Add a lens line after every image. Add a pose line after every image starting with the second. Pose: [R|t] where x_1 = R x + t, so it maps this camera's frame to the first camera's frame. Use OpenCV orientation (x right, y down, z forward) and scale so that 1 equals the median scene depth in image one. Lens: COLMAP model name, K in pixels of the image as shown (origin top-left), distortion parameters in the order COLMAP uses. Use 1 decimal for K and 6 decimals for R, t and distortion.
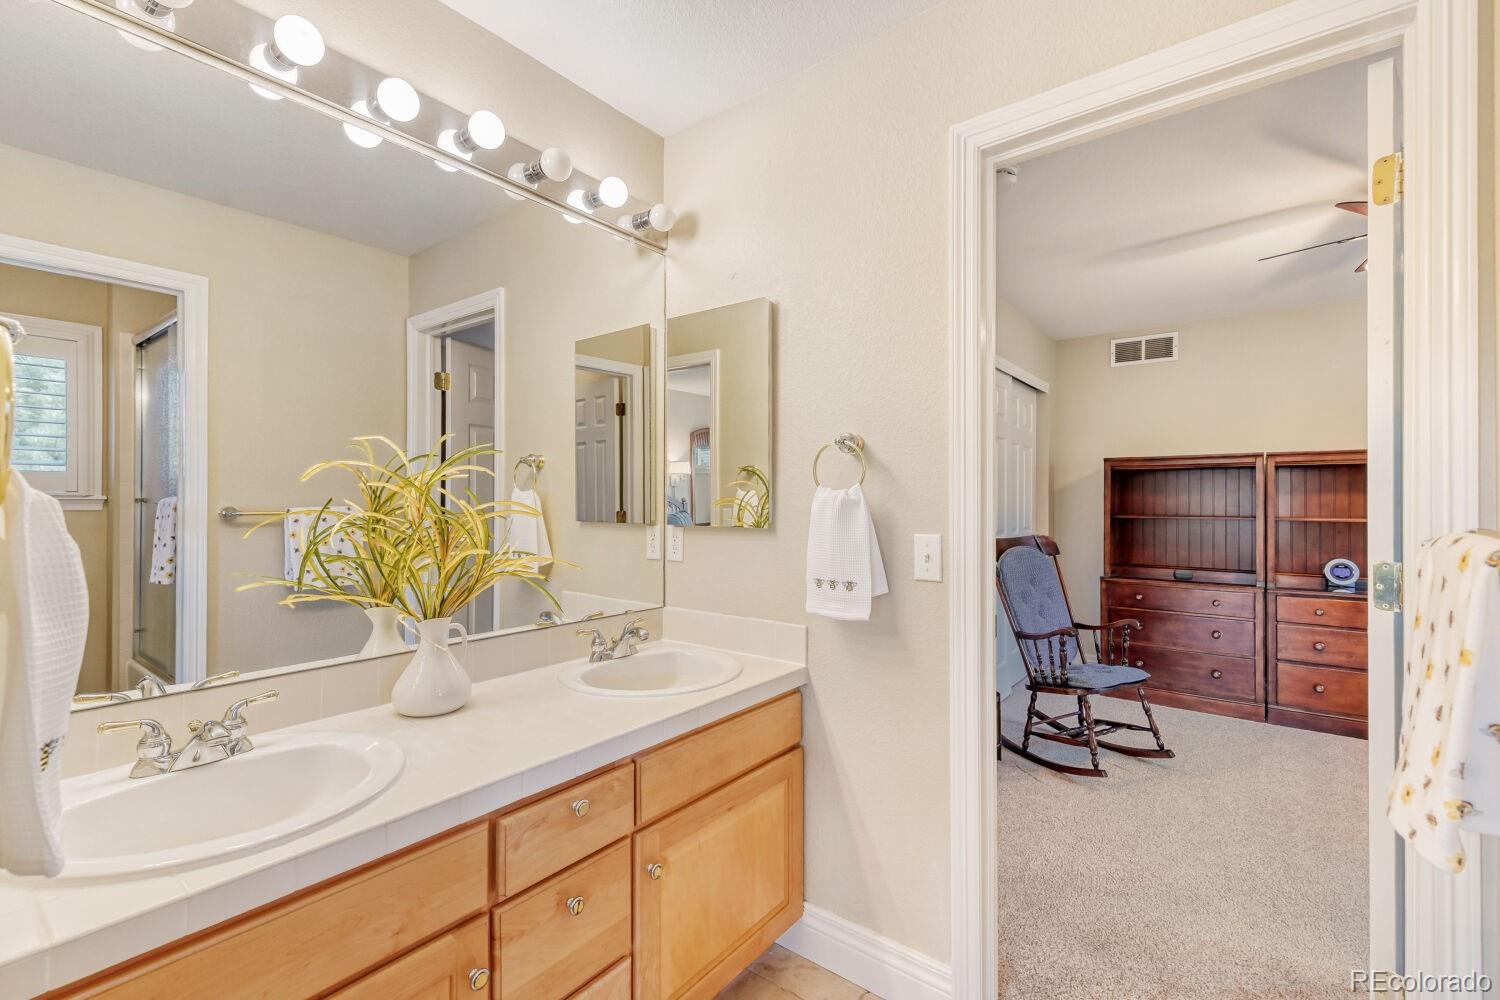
lens RADIAL K [[652.6, 0, 764.3], [0, 652.6, 498.0], [0, 0, 1]] dist [-0.002393, -0.001848]
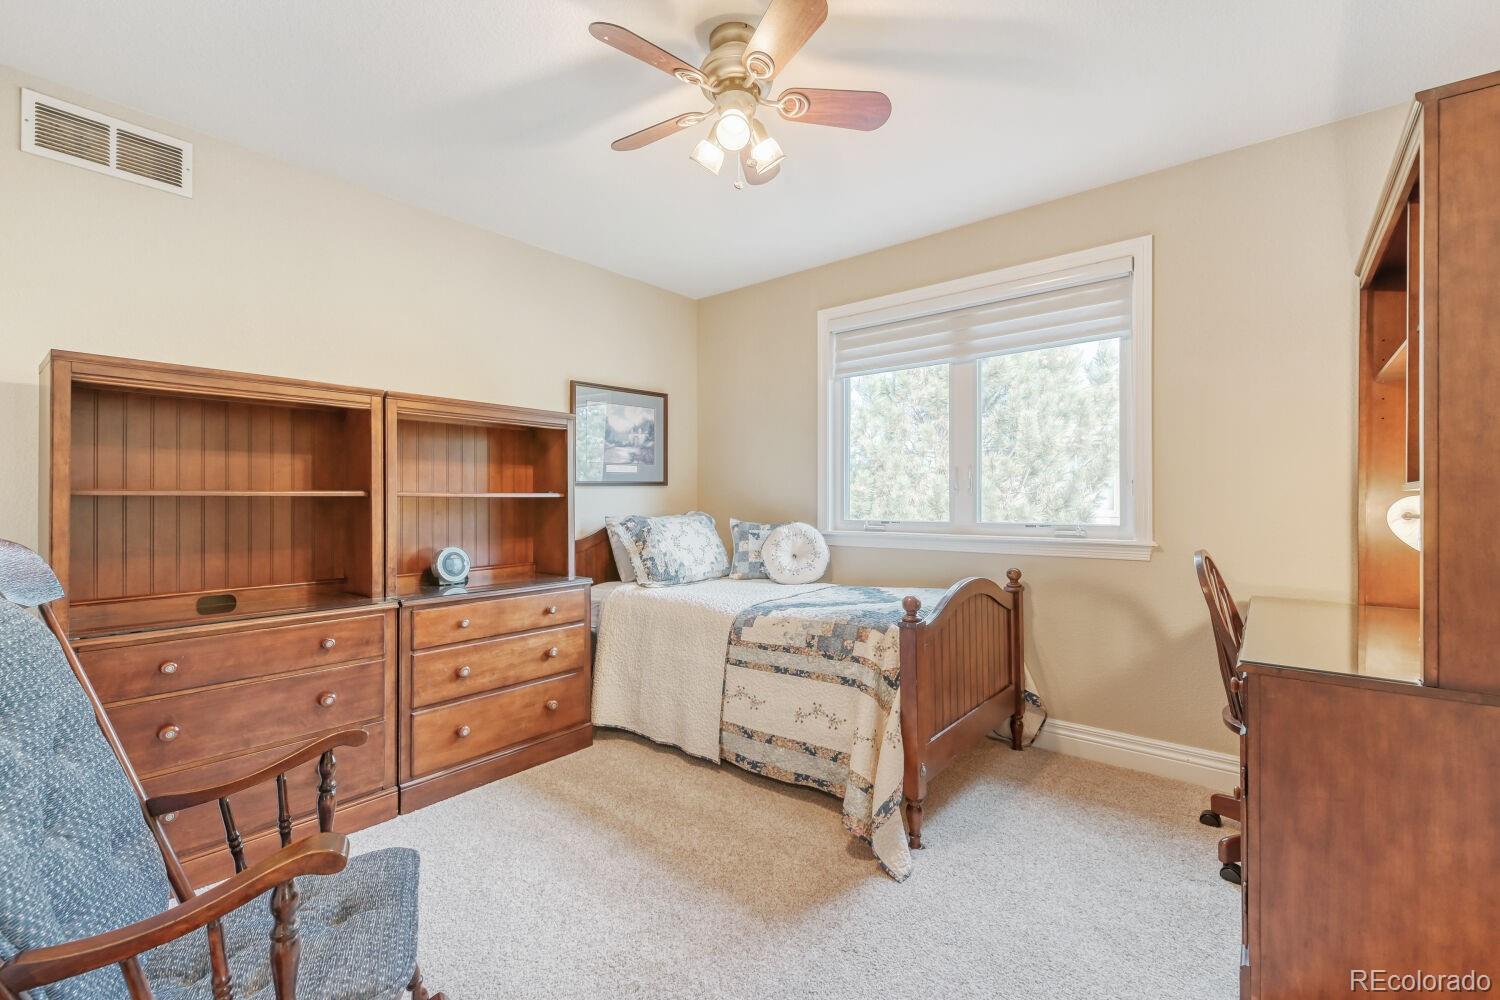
lens RADIAL K [[652.6, 0, 763.9], [0, 652.6, 500.3], [0, 0, 1]] dist [-0.002393, -0.001848]
pose [[0.030774, -0.004104, 0.999518, 0.136364], [0.001452, 0.999991, 0.004061, 0.034060], [-0.999525, 0.001327, 0.030779, 0.573412]]
